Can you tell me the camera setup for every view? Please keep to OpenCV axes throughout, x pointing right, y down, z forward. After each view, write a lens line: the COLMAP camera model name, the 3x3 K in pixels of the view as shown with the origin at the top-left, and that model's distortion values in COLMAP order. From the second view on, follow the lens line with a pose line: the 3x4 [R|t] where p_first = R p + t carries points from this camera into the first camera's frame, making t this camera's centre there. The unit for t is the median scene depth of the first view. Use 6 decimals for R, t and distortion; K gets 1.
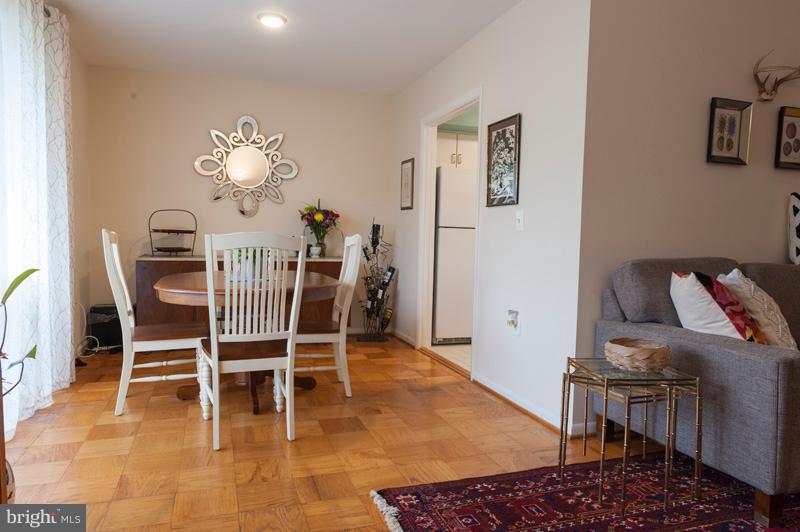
lens RADIAL K [[535.3, 0, 397.7], [0, 535.3, 267.7], [0, 0, 1]] dist [0.000584, -0.001590]
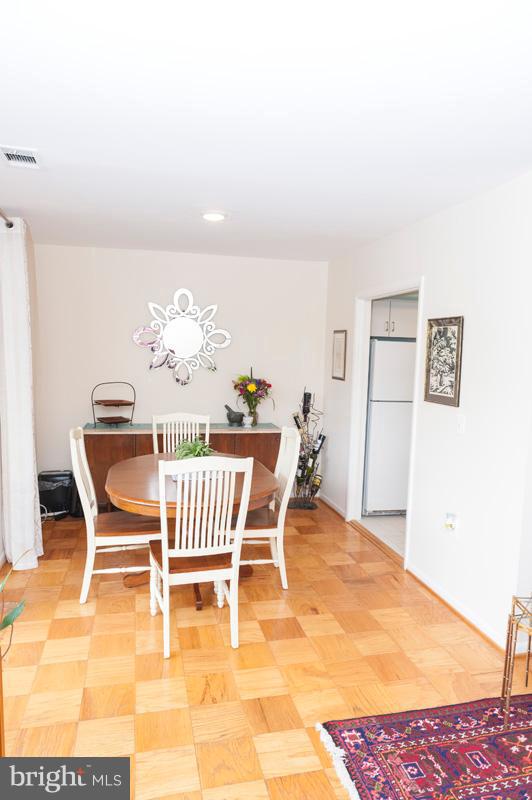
lens RADIAL K [[537.2, 0, 267.6], [0, 537.2, 401.7], [0, 0, 1]] dist [0.004380, -0.002041]
pose [[0.995889, 0.015637, -0.089223, -0.038952], [-0.012666, 0.999349, 0.033773, -0.156376], [0.089693, -0.032504, 0.995439, -0.022513]]
